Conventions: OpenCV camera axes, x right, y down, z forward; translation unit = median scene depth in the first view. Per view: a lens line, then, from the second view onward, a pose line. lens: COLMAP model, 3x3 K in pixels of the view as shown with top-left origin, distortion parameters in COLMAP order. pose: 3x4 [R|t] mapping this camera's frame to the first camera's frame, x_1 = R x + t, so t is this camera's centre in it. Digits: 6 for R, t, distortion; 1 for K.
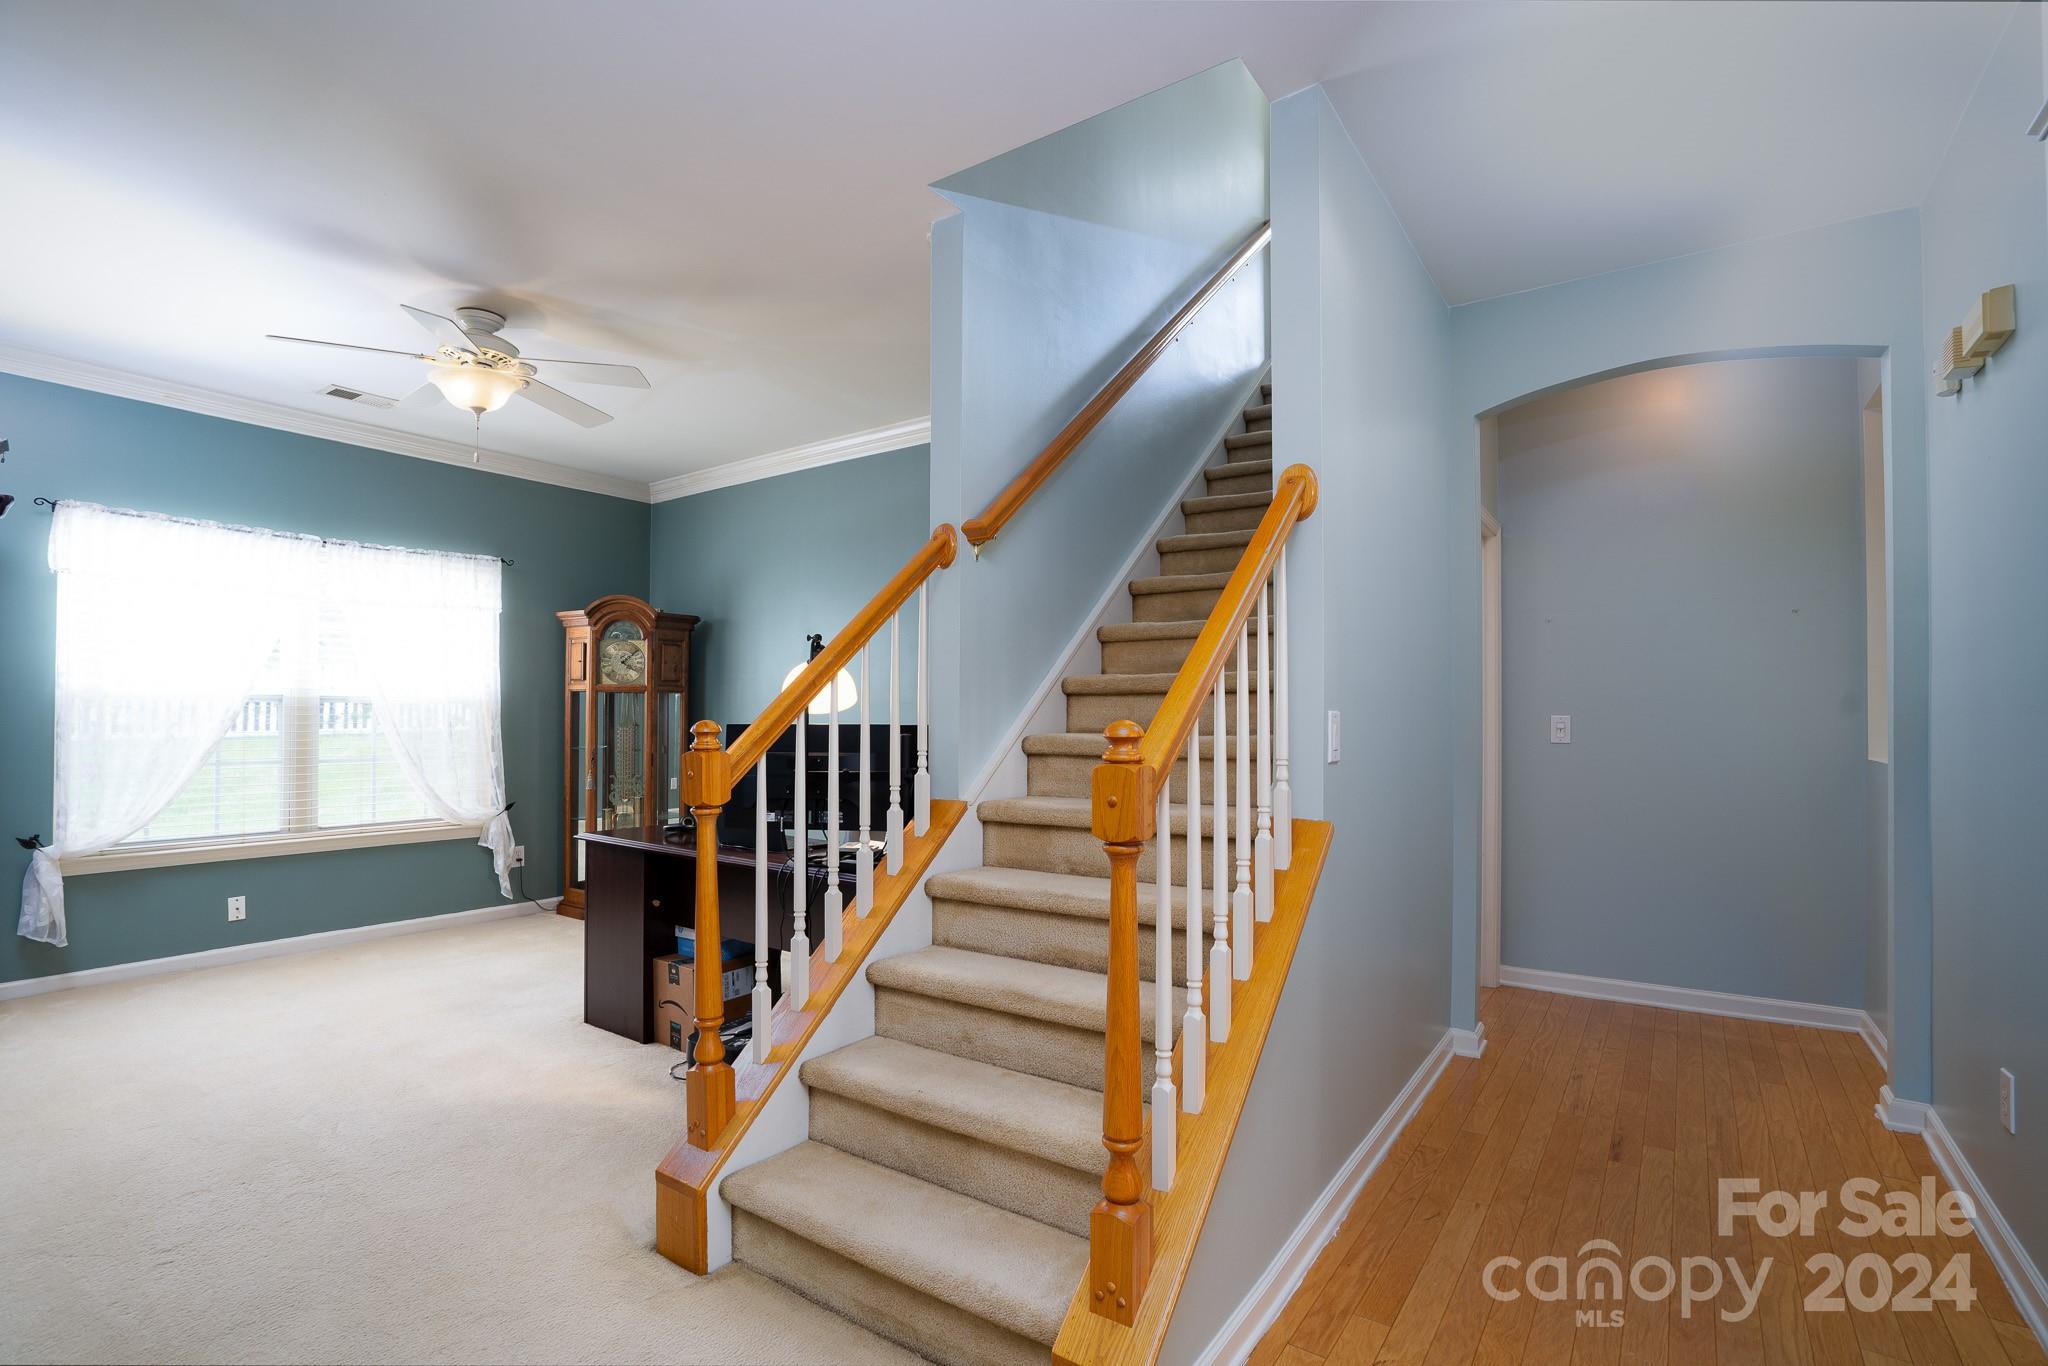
lens RADIAL K [[954.6, 0, 1057.0], [0, 954.6, 693.9], [0, 0, 1]] dist [-0.045805, 0.013427]
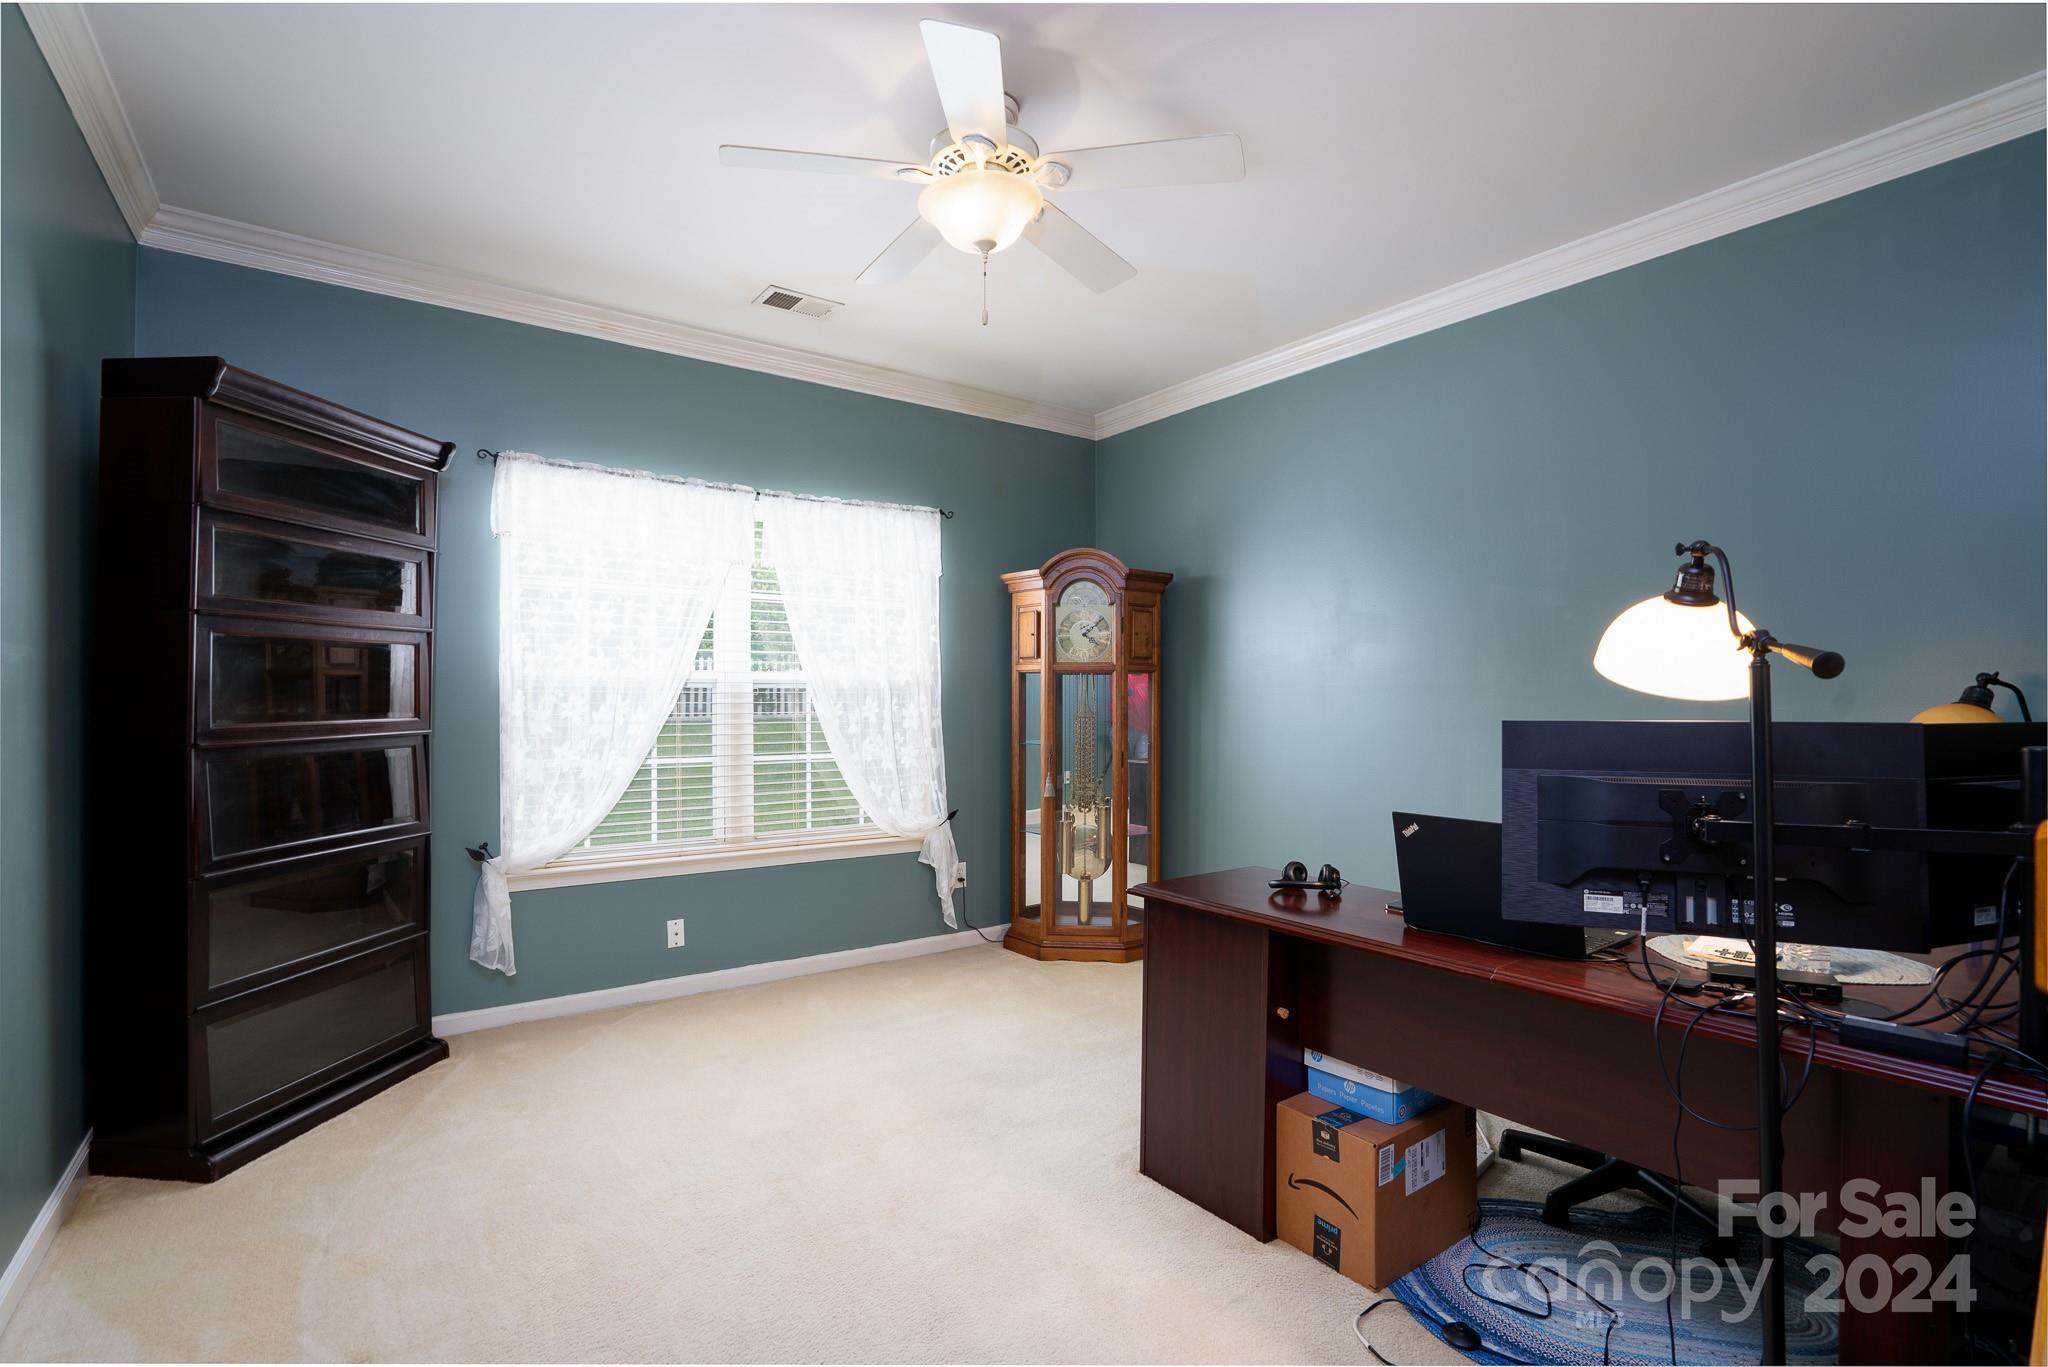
lens RADIAL K [[954.6, 0, 1039.6], [0, 954.6, 695.7], [0, 0, 1]] dist [-0.045805, 0.013427]
pose [[0.946055, -0.003575, -0.323987, -0.246236], [0.009091, 0.999838, 0.015514, 0.004716], [0.323879, -0.017622, 0.945934, 0.249663]]
